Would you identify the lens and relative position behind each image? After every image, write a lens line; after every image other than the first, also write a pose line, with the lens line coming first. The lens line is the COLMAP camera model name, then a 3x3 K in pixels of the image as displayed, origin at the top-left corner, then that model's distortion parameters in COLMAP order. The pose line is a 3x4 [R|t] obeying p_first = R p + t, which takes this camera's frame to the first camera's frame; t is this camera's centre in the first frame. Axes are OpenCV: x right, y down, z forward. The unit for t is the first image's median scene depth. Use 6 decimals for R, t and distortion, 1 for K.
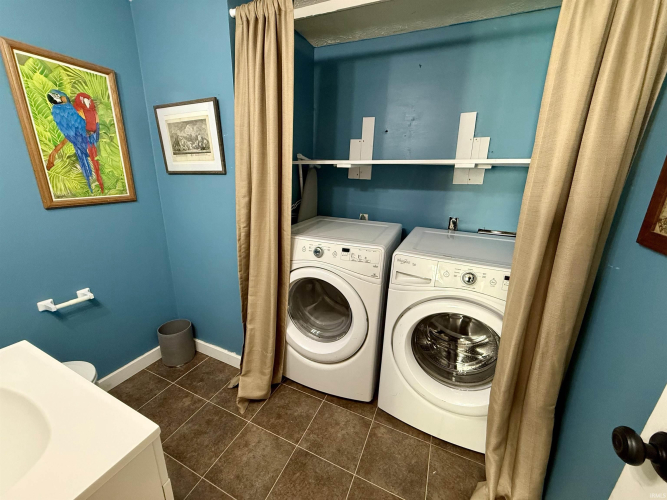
lens RADIAL K [[265.1, 0, 332.8], [0, 265.1, 246.2], [0, 0, 1]] dist [0.002072, 0.000231]
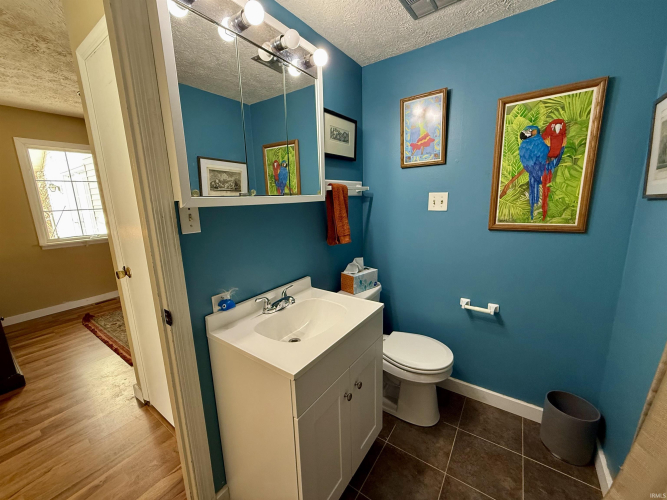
lens RADIAL K [[265.1, 0, 334.6], [0, 265.1, 250.0], [0, 0, 1]] dist [0.002072, 0.000231]
pose [[-0.184590, 0.160840, -0.969565, 0.224036], [-0.254667, 0.944996, 0.205249, -0.112533], [0.949248, 0.284803, -0.133476, 0.477361]]
